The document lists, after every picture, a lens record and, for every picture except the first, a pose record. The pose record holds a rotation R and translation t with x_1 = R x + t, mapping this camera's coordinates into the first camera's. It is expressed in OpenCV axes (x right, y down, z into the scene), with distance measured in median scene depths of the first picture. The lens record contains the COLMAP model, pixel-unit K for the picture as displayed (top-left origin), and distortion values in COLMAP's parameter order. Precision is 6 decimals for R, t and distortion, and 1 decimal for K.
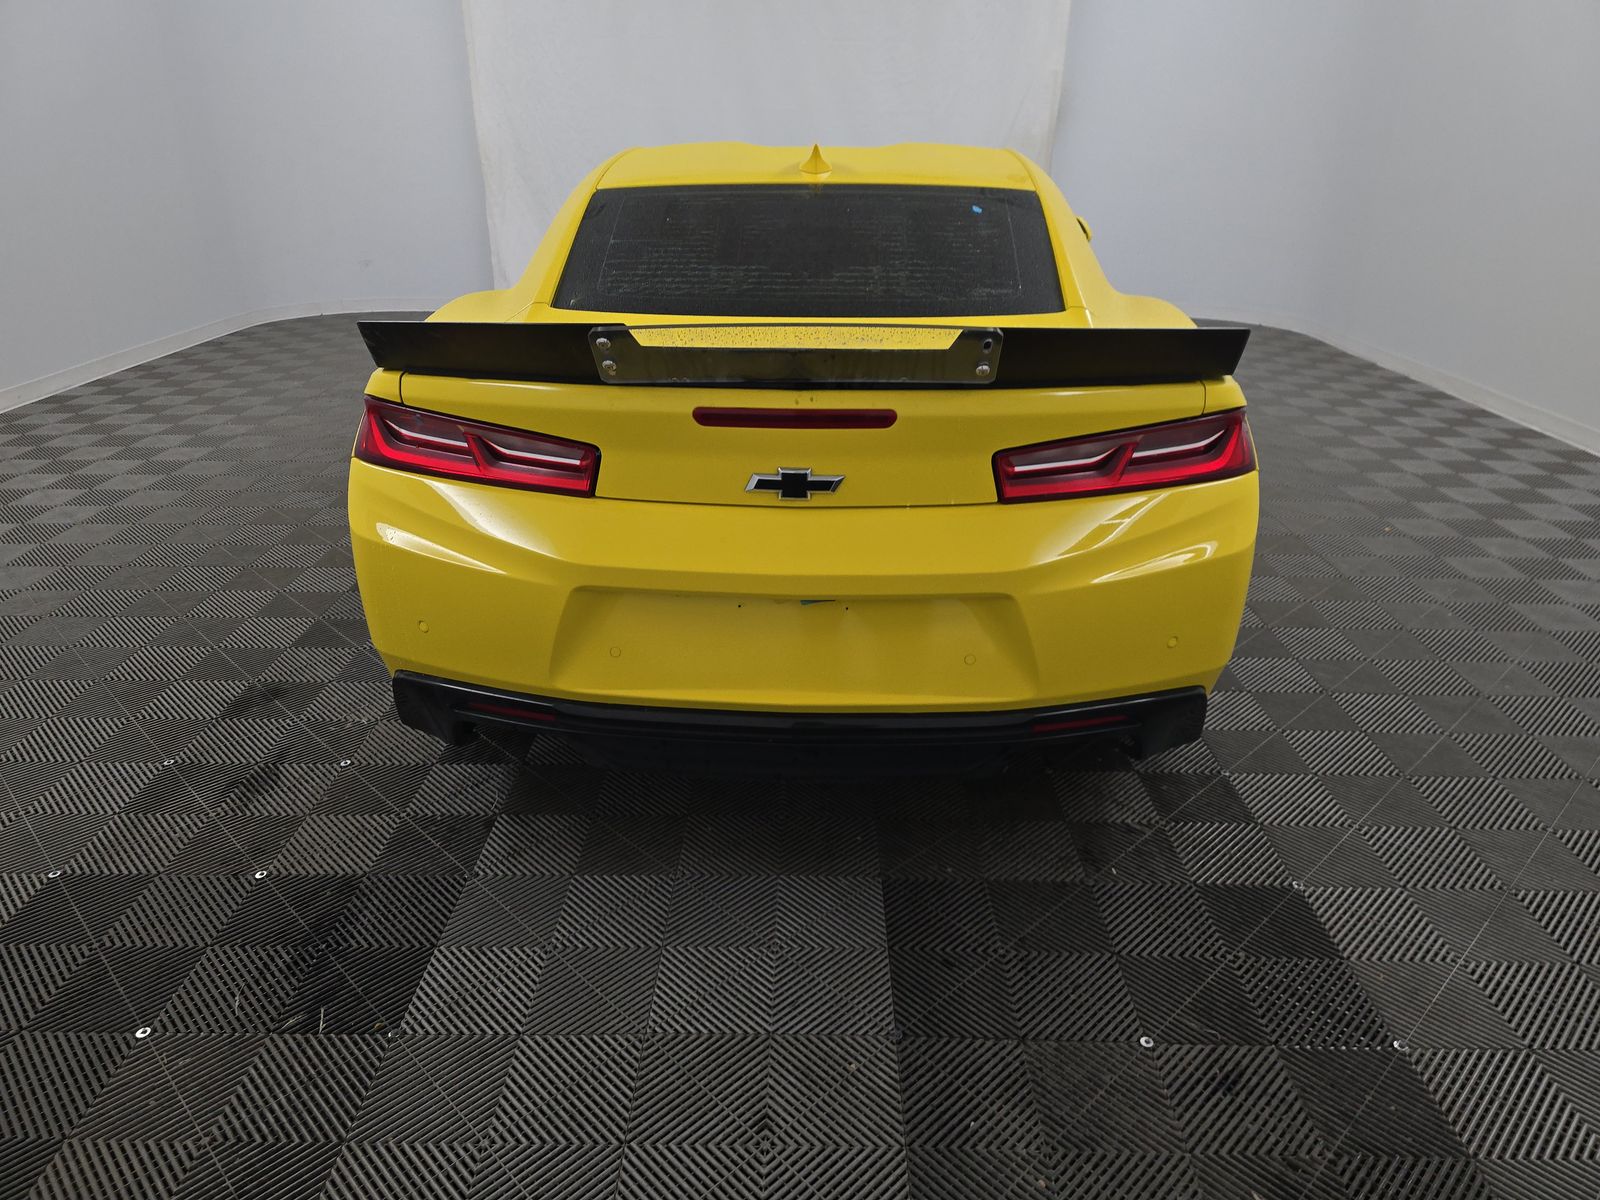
lens RADIAL K [[1085.5, 0, 800.0], [0, 1085.5, 600.0], [0, 0, 1]] dist [0.001960, 0.000411]
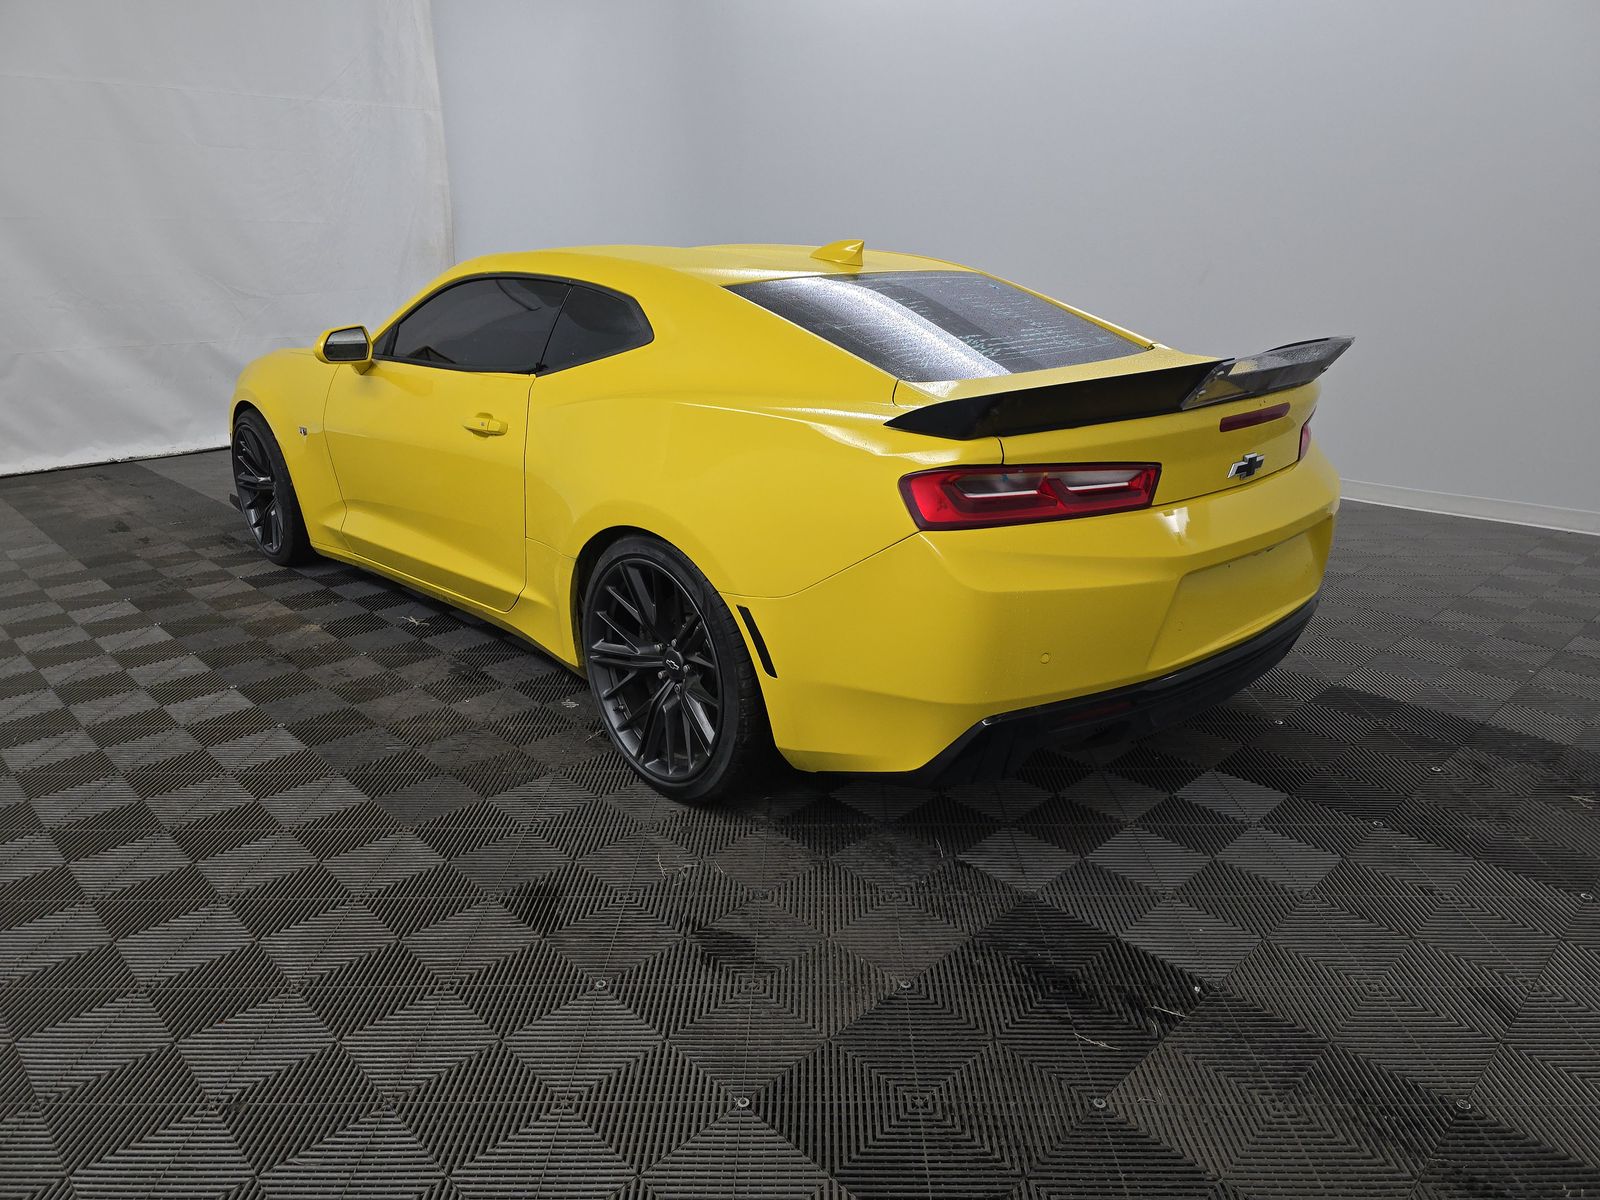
lens RADIAL K [[1093.9, 0, 800.0], [0, 1093.9, 600.0], [0, 0, 1]] dist [0.005723, 0.000756]
pose [[0.715596, -0.237032, 0.657068, -1.134067], [0.298196, 0.954305, 0.019500, -0.116589], [-0.631666, 0.181981, 0.753579, 0.276186]]
